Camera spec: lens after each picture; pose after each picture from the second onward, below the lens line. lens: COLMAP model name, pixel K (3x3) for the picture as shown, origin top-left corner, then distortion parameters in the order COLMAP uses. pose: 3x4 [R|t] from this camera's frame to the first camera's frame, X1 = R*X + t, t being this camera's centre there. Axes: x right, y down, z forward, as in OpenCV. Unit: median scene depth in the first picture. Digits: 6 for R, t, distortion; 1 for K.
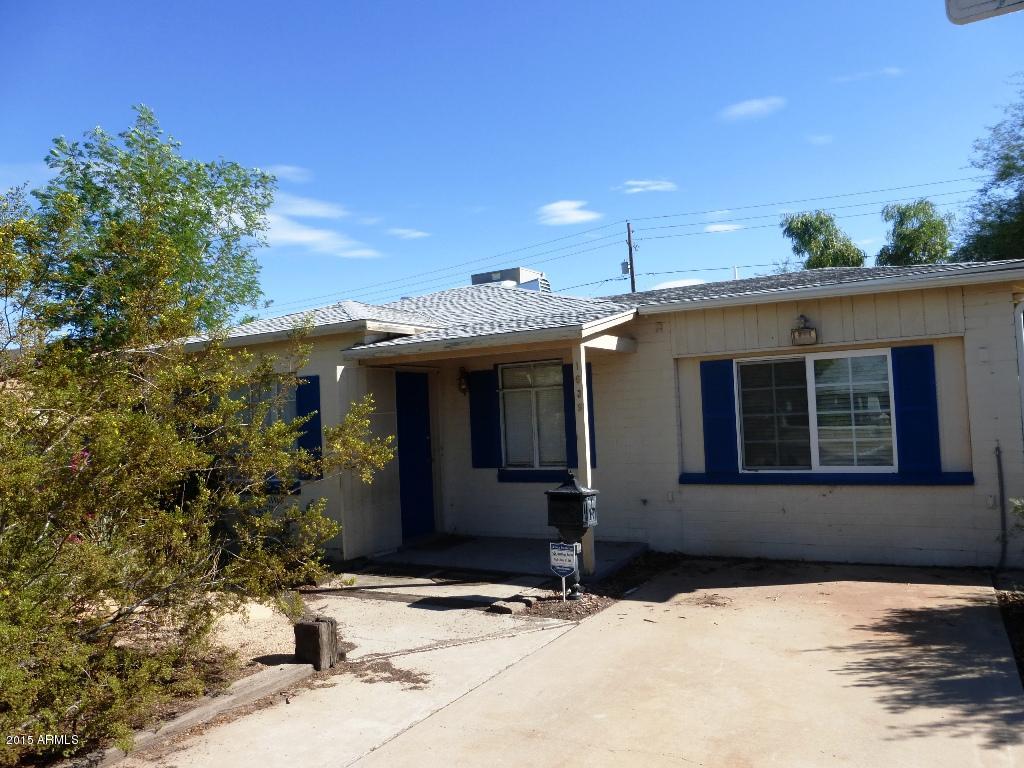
lens RADIAL K [[751.4, 0, 512.0], [0, 751.4, 384.0], [0, 0, 1]] dist [-0.001641, -0.031891]
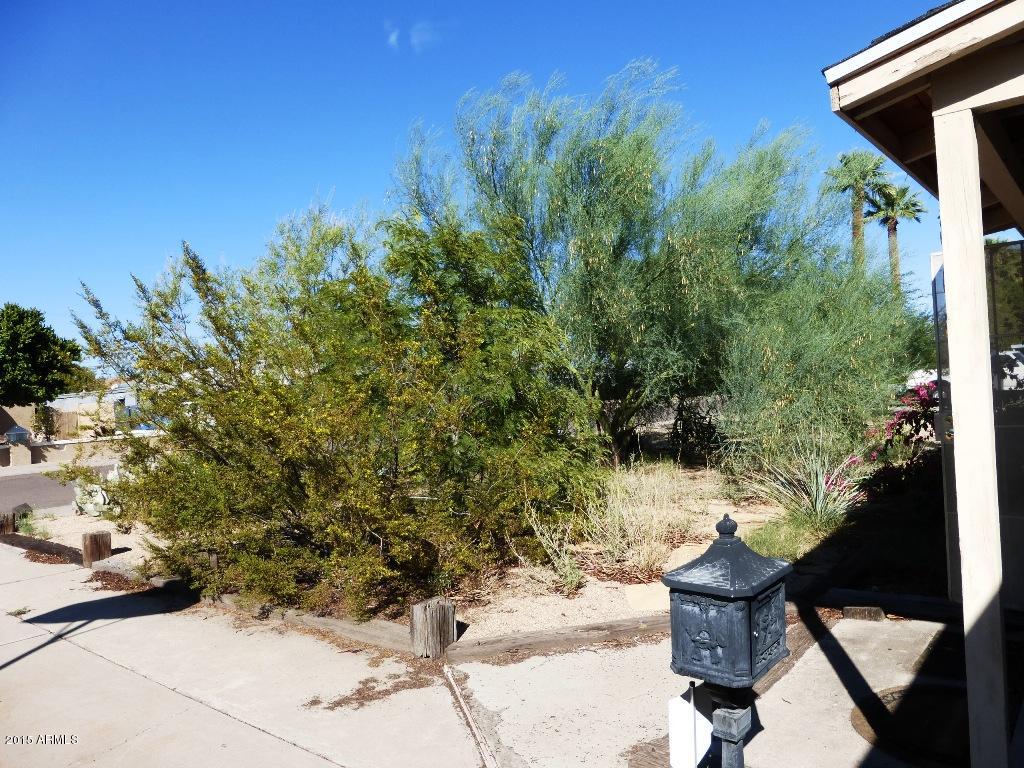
lens RADIAL K [[751.4, 0, 512.0], [0, 751.4, 384.0], [0, 0, 1]] dist [-0.001641, -0.031891]
pose [[-0.162341, 0.044919, -0.985712, 0.638821], [0.098566, 0.994705, 0.029096, 0.042049], [0.981800, -0.092434, -0.165908, 1.356715]]
